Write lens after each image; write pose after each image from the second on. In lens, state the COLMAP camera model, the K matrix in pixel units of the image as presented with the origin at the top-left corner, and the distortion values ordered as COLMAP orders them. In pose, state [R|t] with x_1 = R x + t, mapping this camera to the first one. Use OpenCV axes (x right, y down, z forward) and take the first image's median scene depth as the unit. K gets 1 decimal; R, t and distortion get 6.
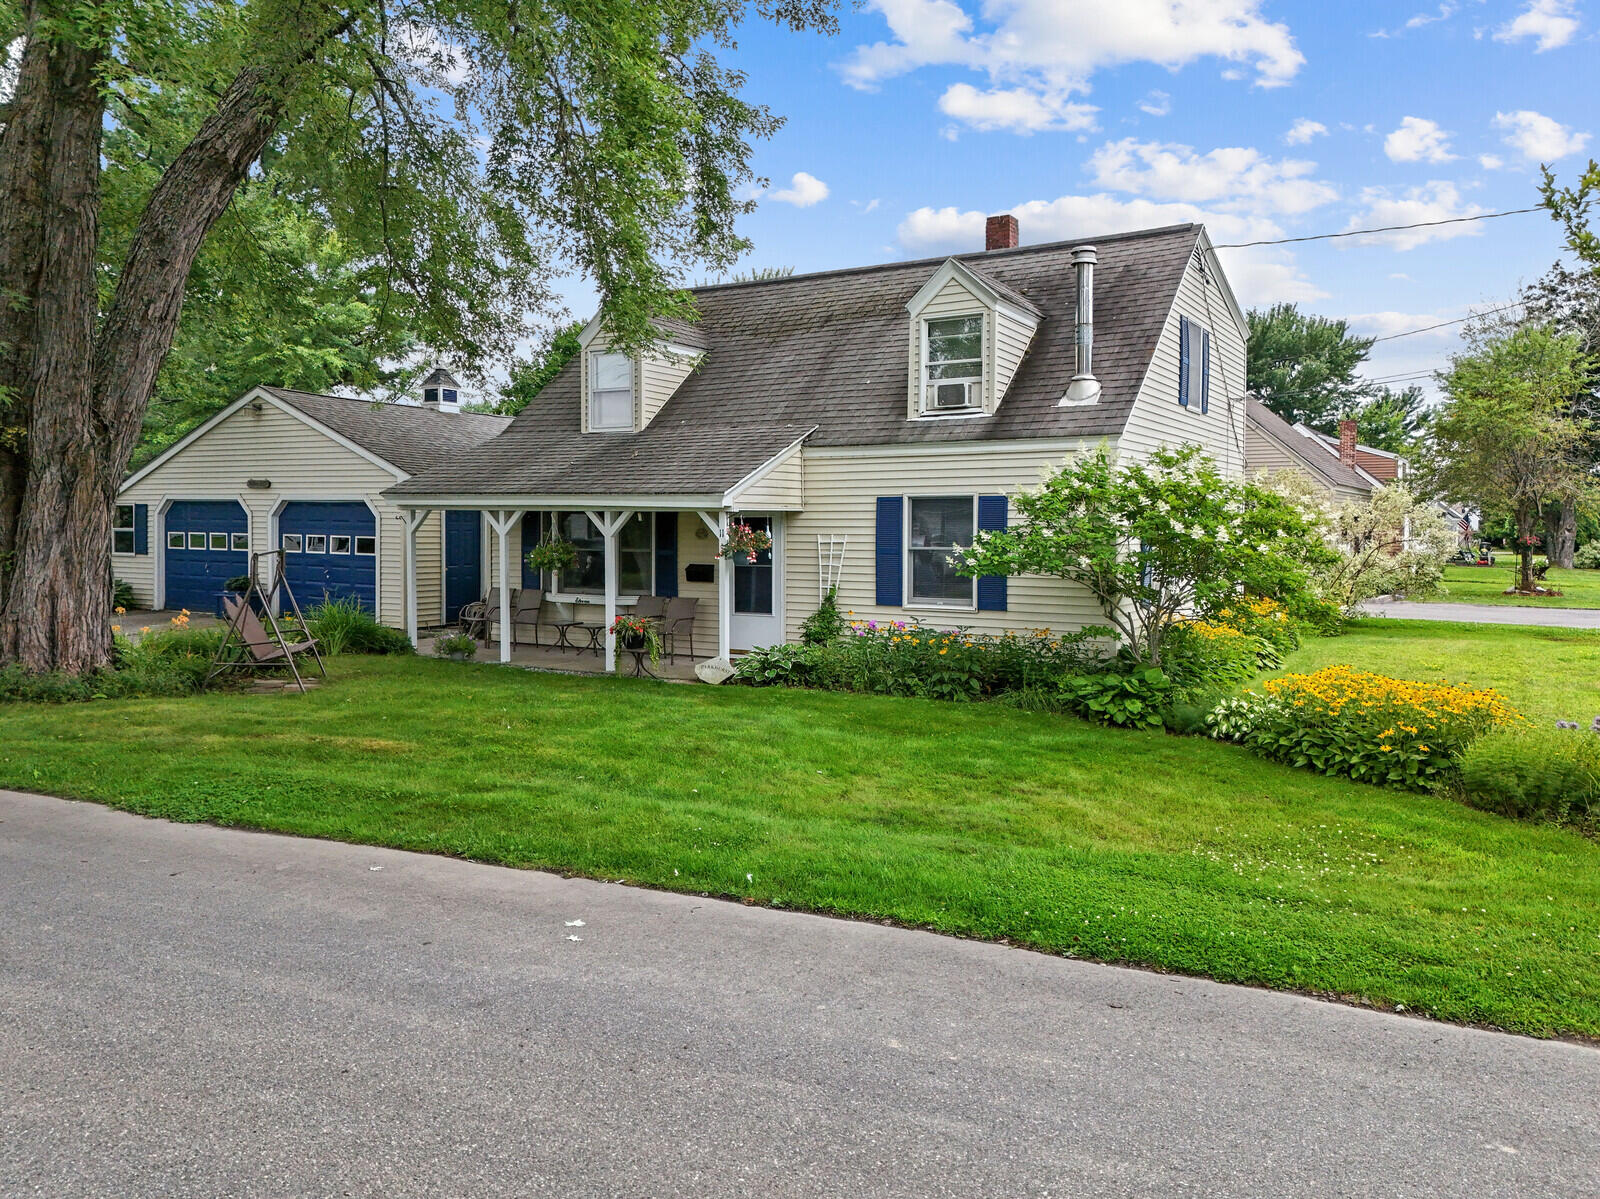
lens RADIAL K [[1148.8, 0, 795.7], [0, 1148.8, 572.7], [0, 0, 1]] dist [0.101379, -0.126232]
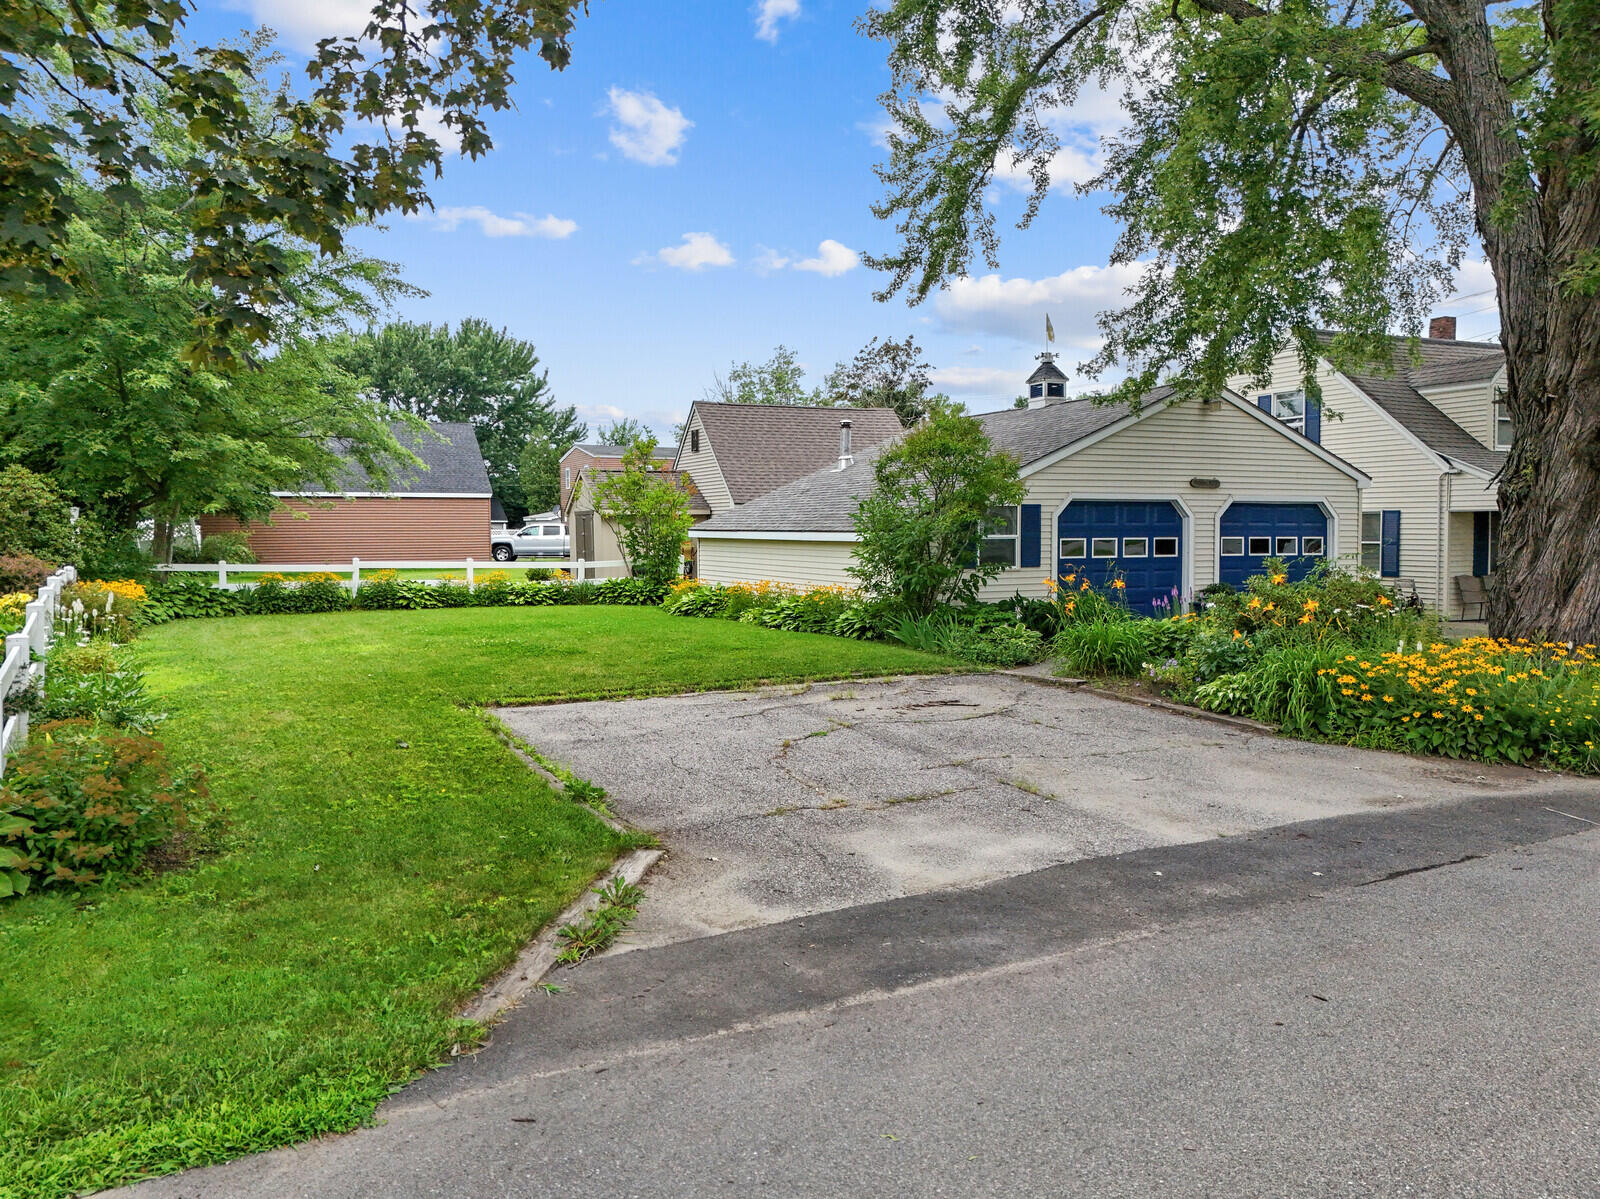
lens RADIAL K [[1142.1, 0, 819.5], [0, 1142.1, 600.0], [0, 0, 1]] dist [0.072877, -0.062866]
pose [[0.560051, -0.054923, 0.826635, -1.977819], [0.045004, 0.998344, 0.035841, -0.043067], [-0.827235, 0.017129, 0.561595, 1.049292]]
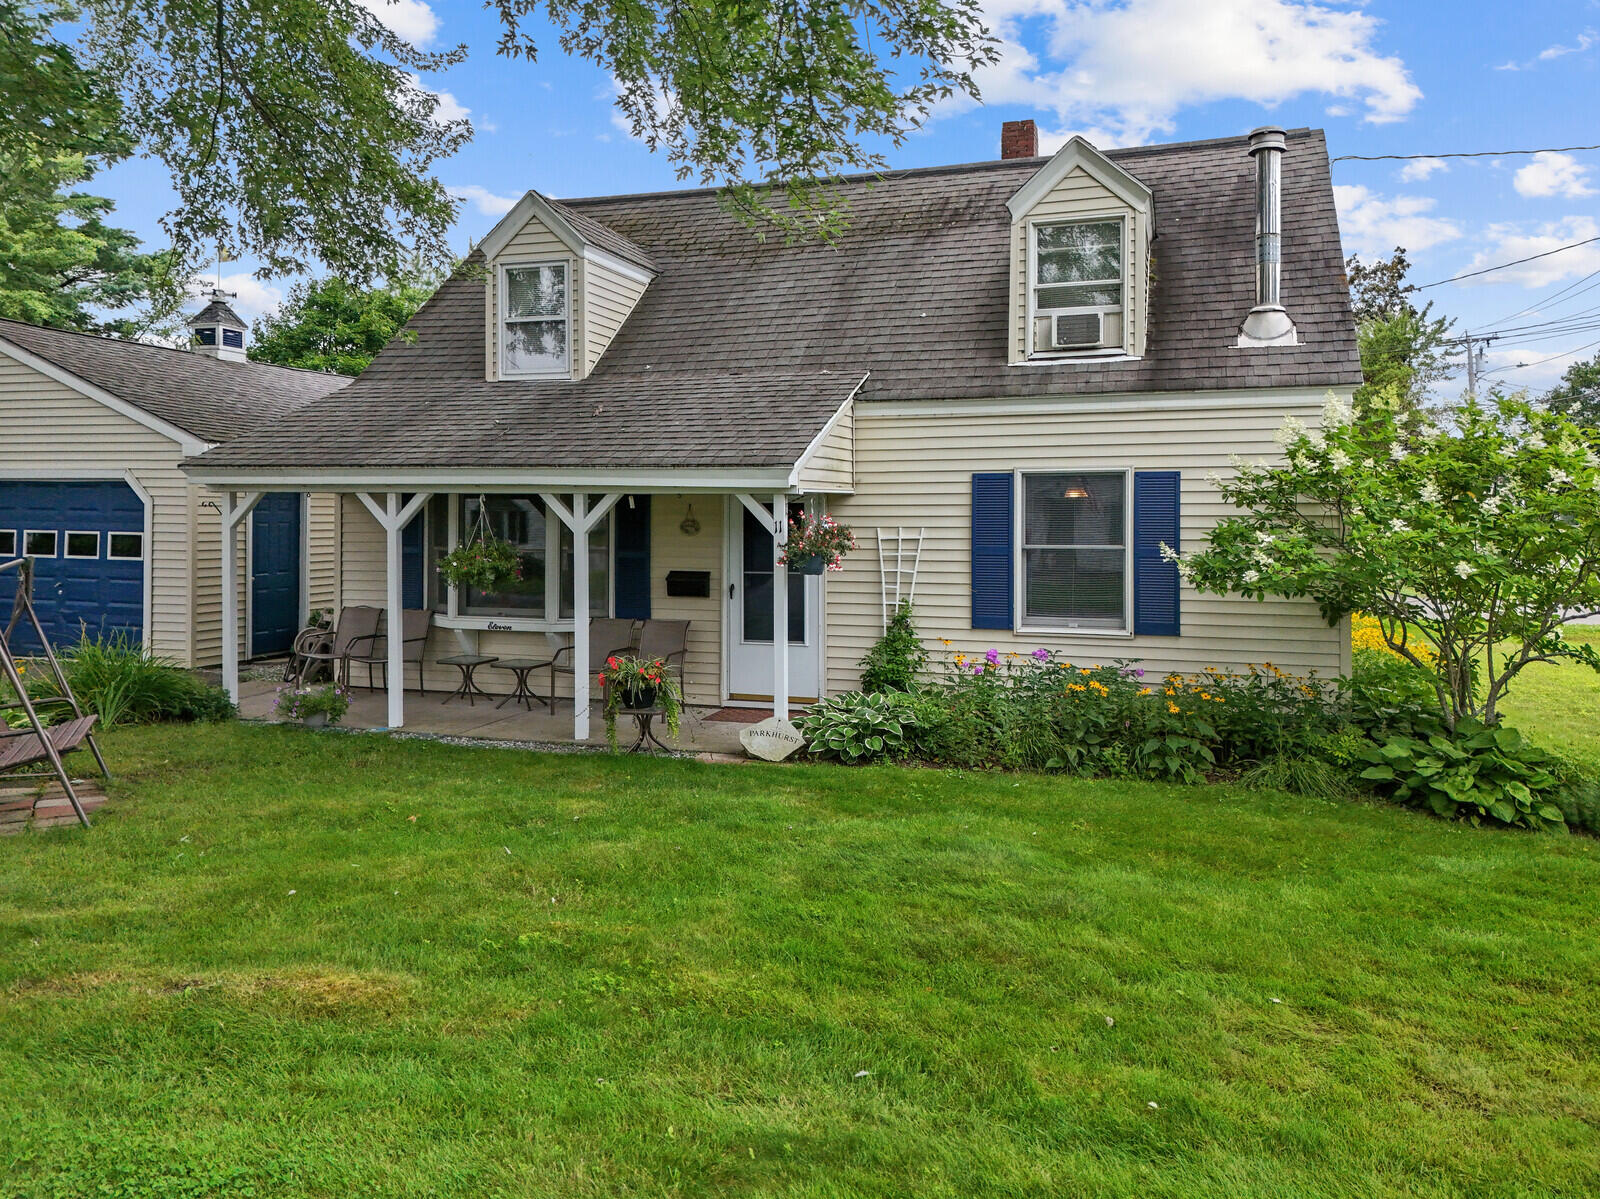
lens RADIAL K [[1167.8, 0, 793.0], [0, 1167.8, 528.7], [0, 0, 1]] dist [0.090328, -0.134433]
pose [[0.977421, -0.005414, 0.211230, -0.182031], [0.011058, 0.999612, -0.025548, -0.015033], [-0.211009, 0.027307, 0.977103, 0.323244]]
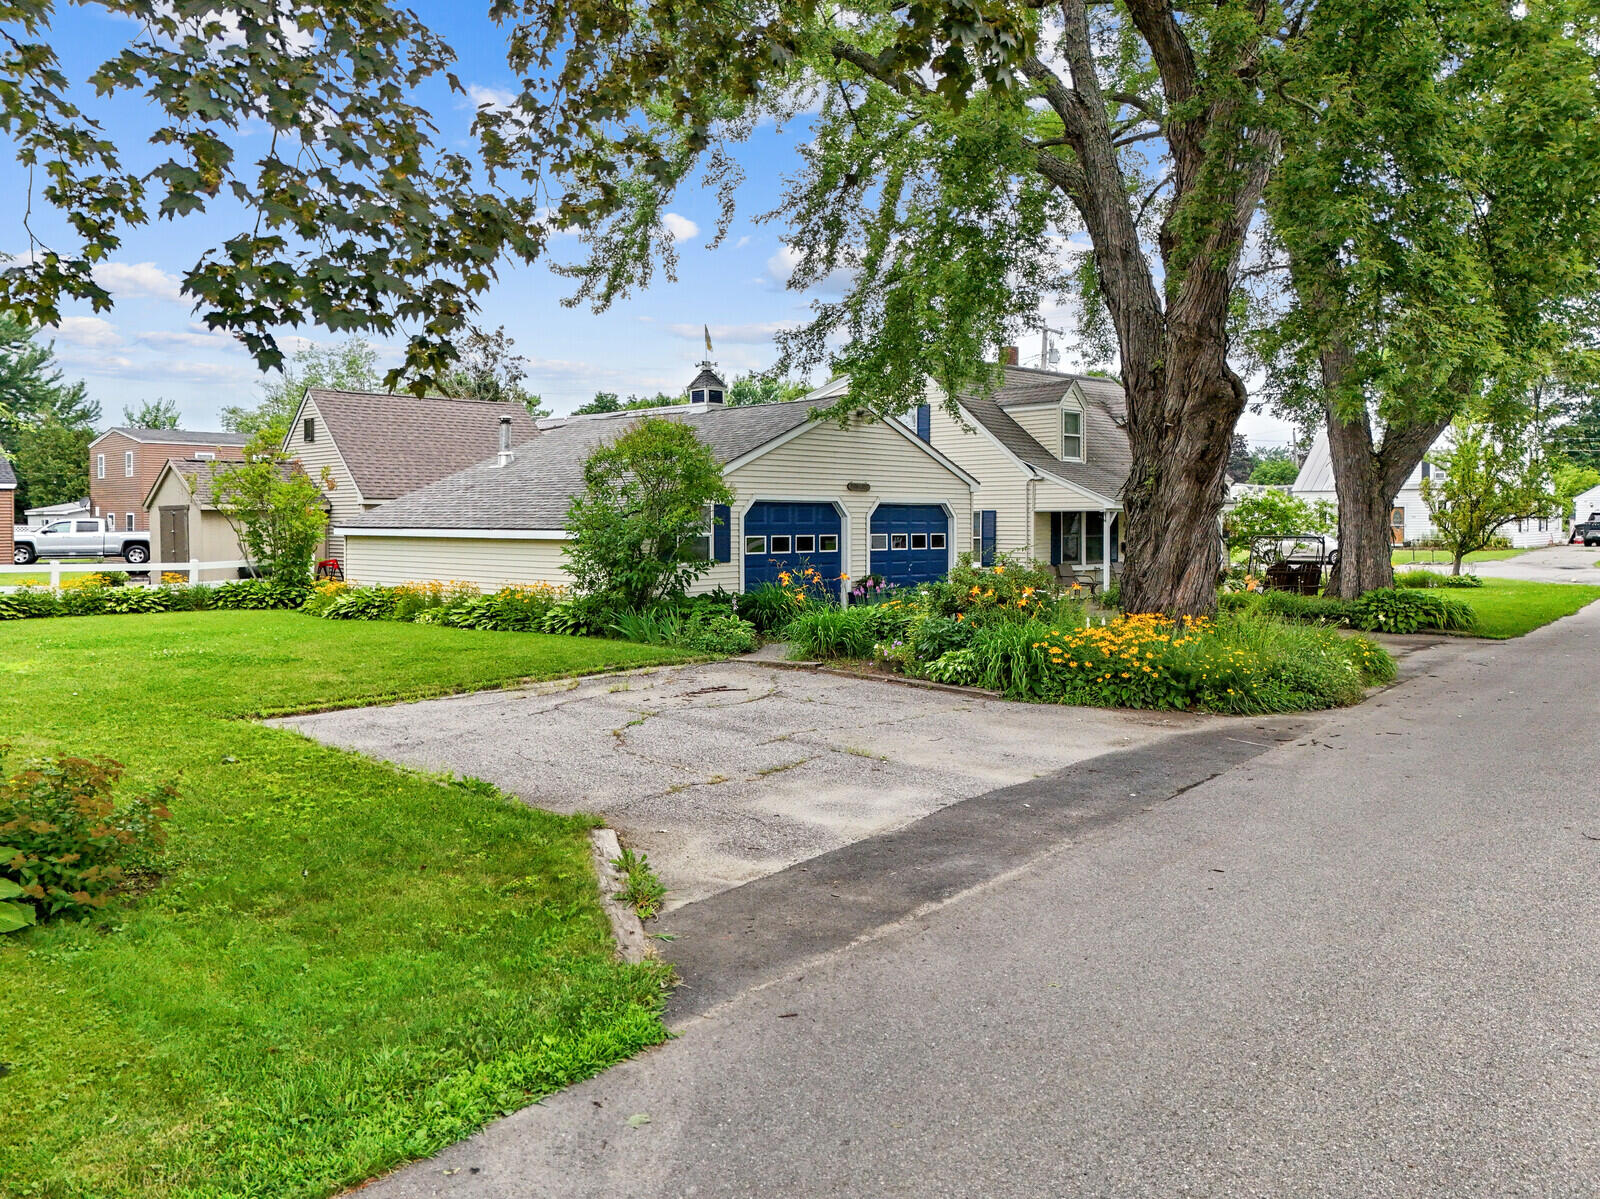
lens RADIAL K [[1148.8, 0, 795.7], [0, 1148.8, 572.7], [0, 0, 1]] dist [0.101379, -0.126232]
pose [[0.235799, -0.046328, 0.970697, -2.098253], [0.053351, 0.997974, 0.034671, -0.053550], [-0.970336, 0.043612, 0.237793, 1.151946]]
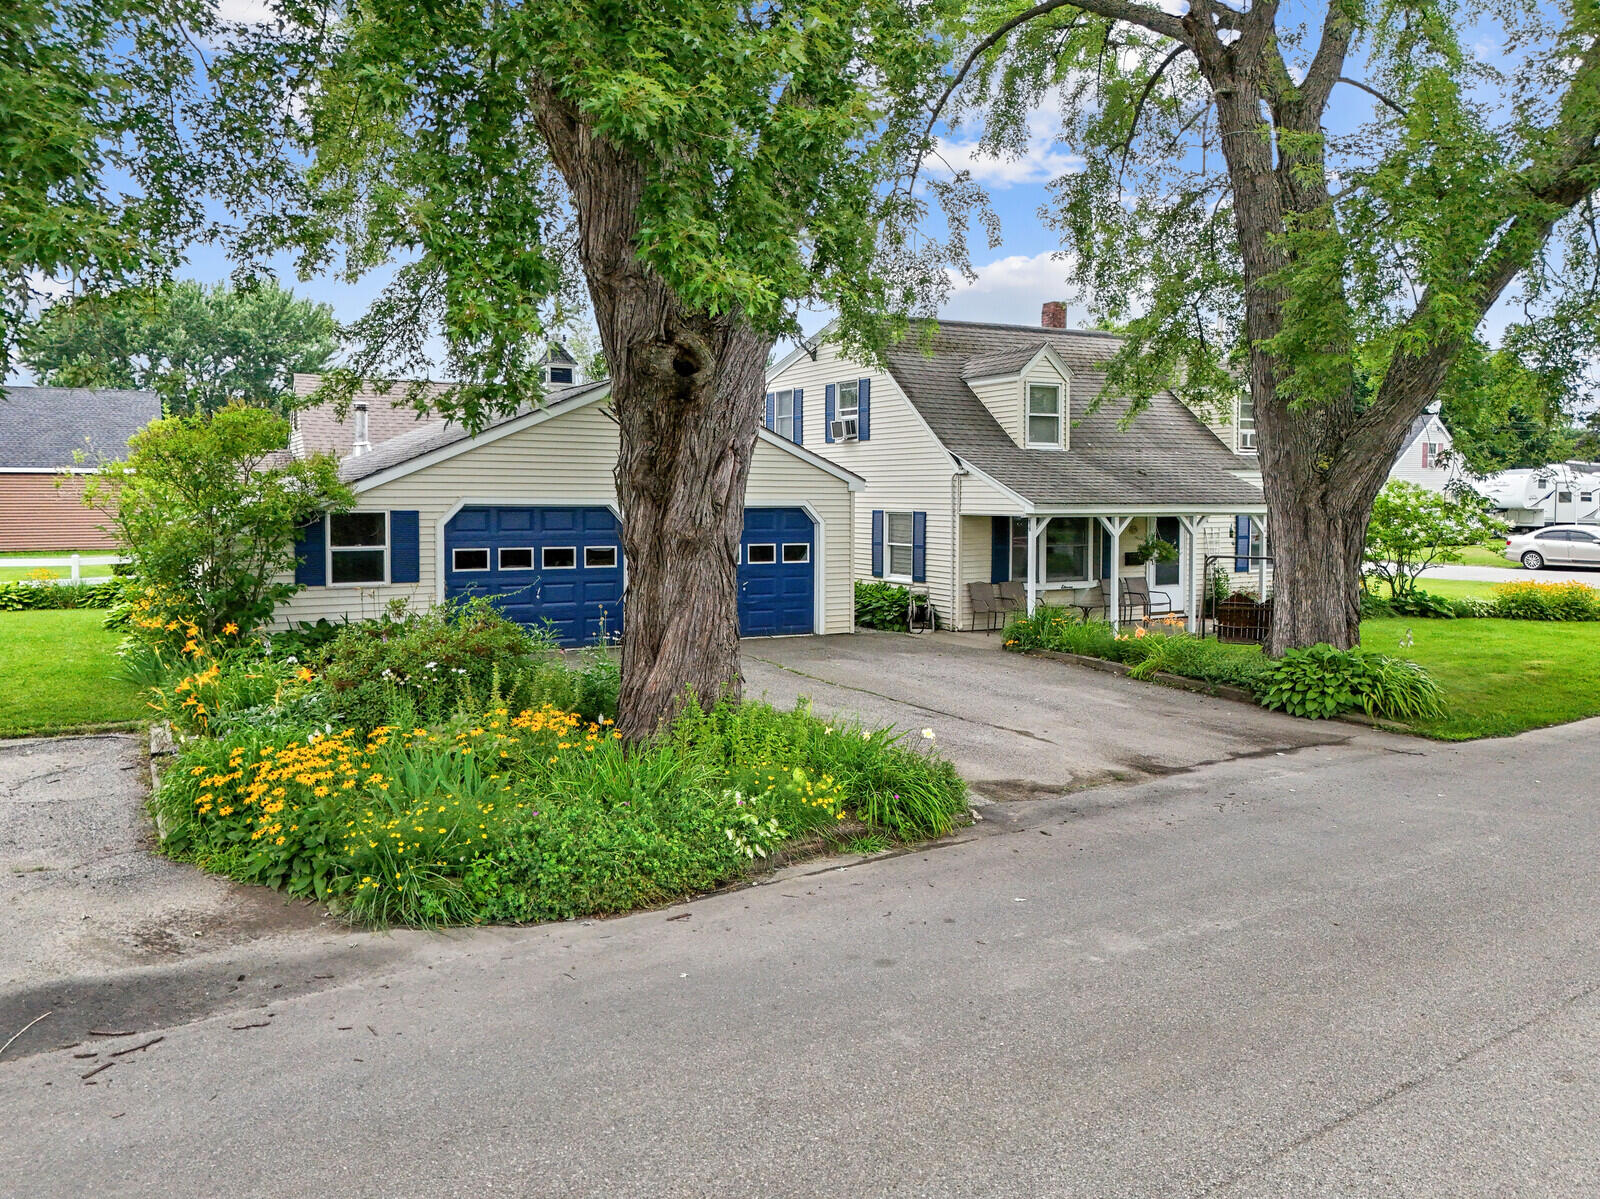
lens RADIAL K [[1148.8, 0, 795.7], [0, 1148.8, 572.7], [0, 0, 1]] dist [0.101379, -0.126232]
pose [[0.499269, -0.057375, 0.864545, -1.596765], [0.041582, 0.998242, 0.042235, -0.063402], [-0.865449, 0.014863, 0.500777, 0.703095]]
